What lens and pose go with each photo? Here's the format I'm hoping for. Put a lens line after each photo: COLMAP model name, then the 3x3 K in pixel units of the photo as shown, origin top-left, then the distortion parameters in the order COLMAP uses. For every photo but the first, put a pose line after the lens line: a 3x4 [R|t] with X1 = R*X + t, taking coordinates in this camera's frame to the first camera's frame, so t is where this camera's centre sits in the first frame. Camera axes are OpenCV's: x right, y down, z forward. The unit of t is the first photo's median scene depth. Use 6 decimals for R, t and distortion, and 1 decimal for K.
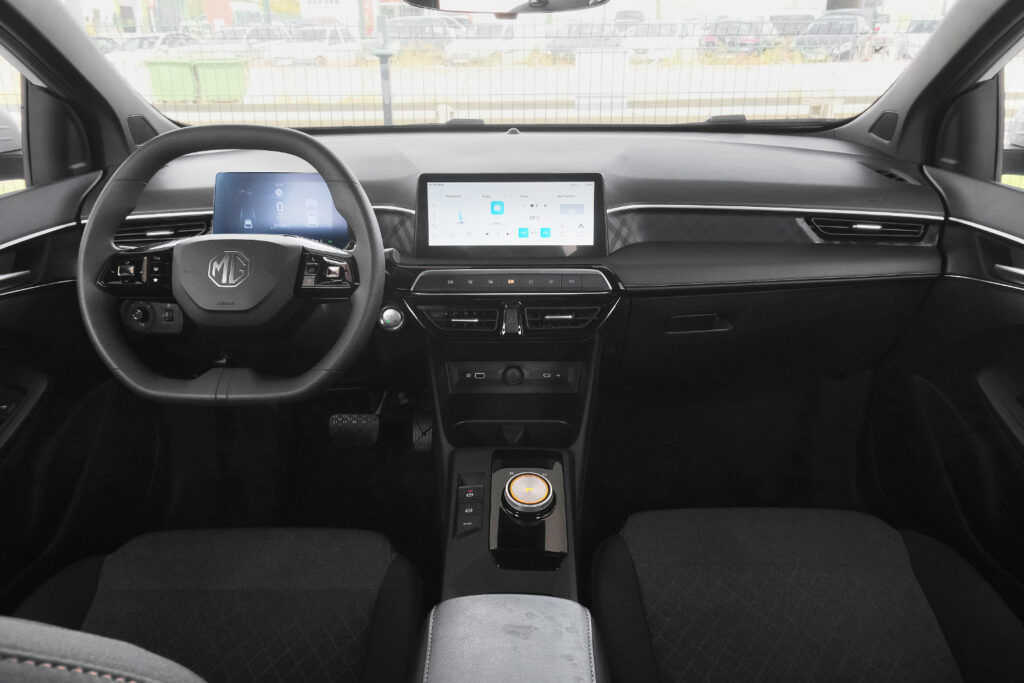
lens RADIAL K [[767.8, 0, 510.5], [0, 767.8, 344.6], [0, 0, 1]] dist [0.043183, -0.006358]
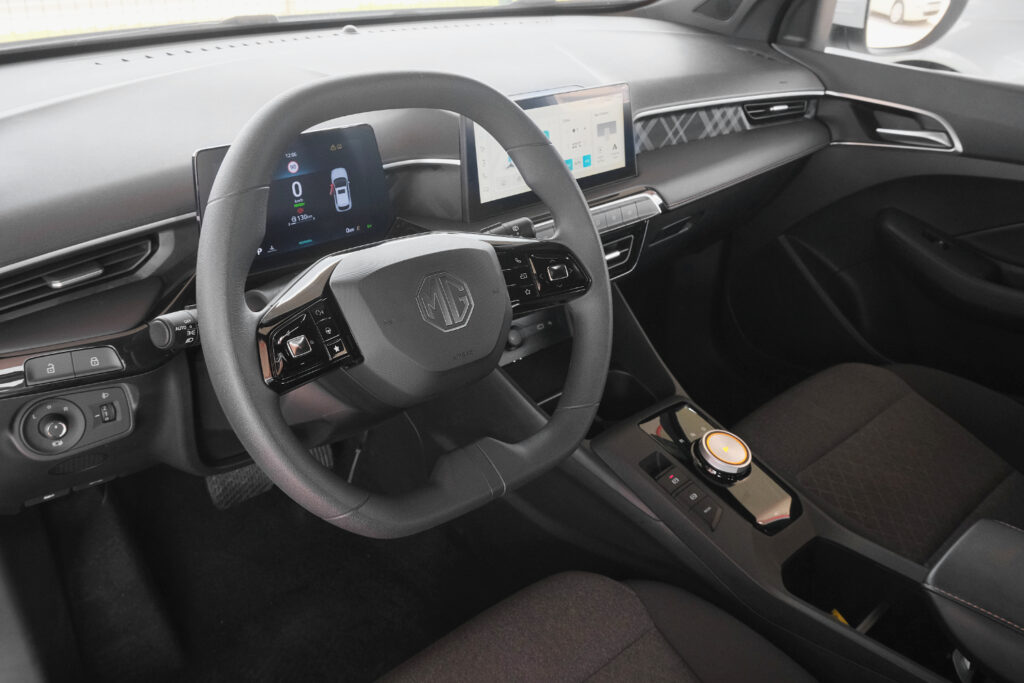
lens RADIAL K [[857.4, 0, 511.7], [0, 857.4, 341.4], [0, 0, 1]] dist [-0.011152, 0.004393]
pose [[0.728329, -0.292938, 0.619455, -0.650595], [0.206965, 0.955836, 0.208670, -0.171039], [-0.653225, -0.023775, 0.756790, 0.349943]]
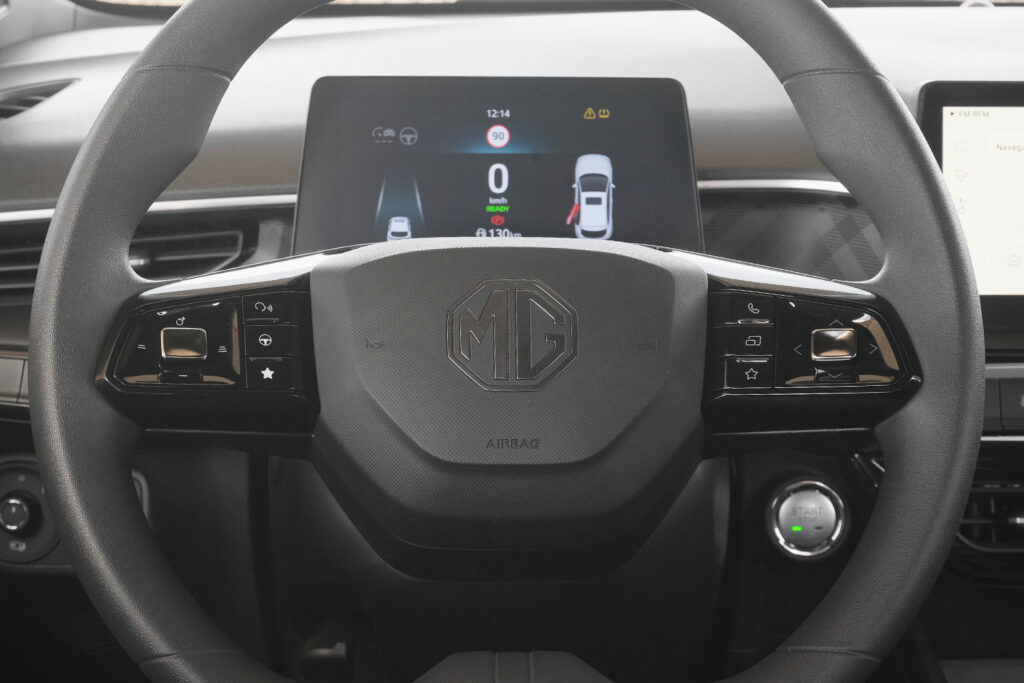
lens RADIAL K [[2078.5, 0, 512.5], [0, 2078.5, 341.1], [0, 0, 1]] dist [-0.000546, 0.000000]
pose [[0.998831, -0.000039, 0.048334, -0.339262], [0.008040, 0.986202, -0.165349, 0.037970], [-0.047661, 0.165544, 0.985050, 0.134080]]
